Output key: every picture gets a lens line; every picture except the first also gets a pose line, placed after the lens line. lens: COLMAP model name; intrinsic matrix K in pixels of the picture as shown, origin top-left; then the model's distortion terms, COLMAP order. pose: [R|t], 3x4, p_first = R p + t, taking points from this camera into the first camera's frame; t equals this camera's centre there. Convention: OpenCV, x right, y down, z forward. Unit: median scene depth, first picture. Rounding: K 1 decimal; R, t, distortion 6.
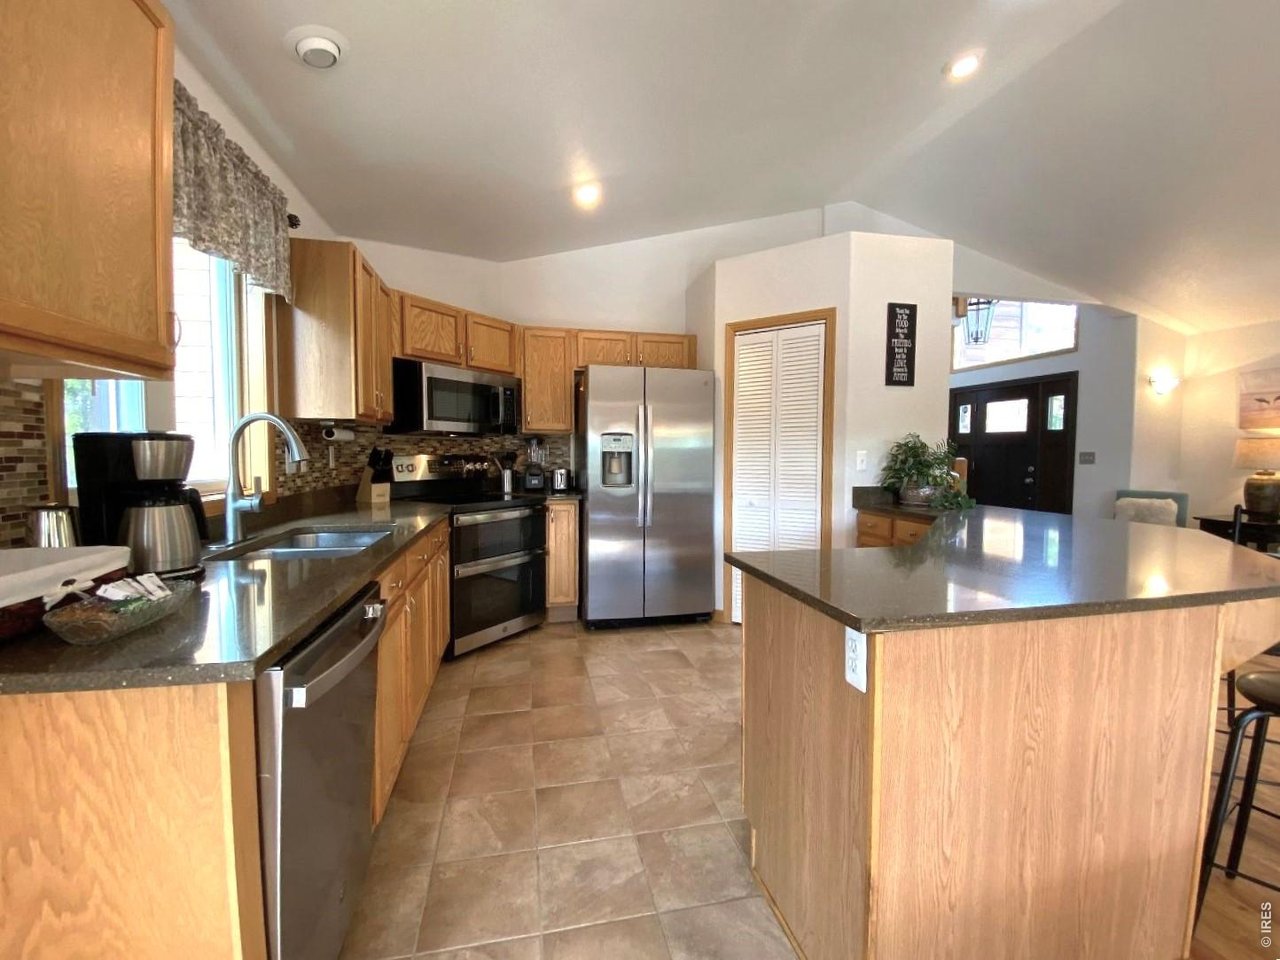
lens RADIAL K [[516.6, 0, 636.0], [0, 516.6, 501.1], [0, 0, 1]] dist [0.000924, 0.000091]
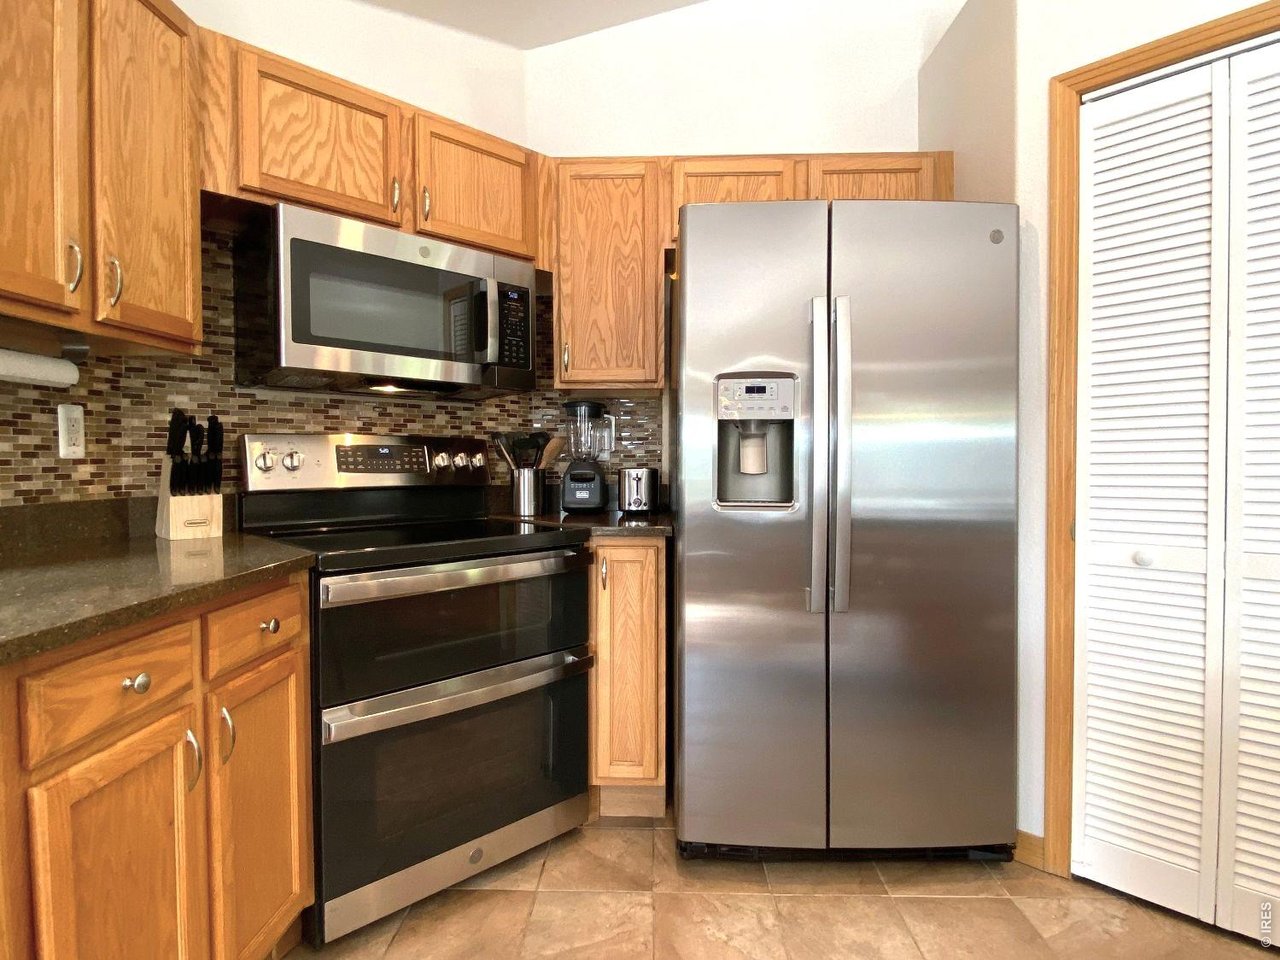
lens RADIAL K [[717.2, 0, 642.4], [0, 717.2, 473.0], [0, 0, 1]] dist [0.026227, -0.000788]
pose [[0.975331, 0.000106, -0.220746, 0.000005], [-0.015881, 0.997443, -0.069687, -0.013776], [0.220174, 0.071473, 0.972839, 0.418954]]
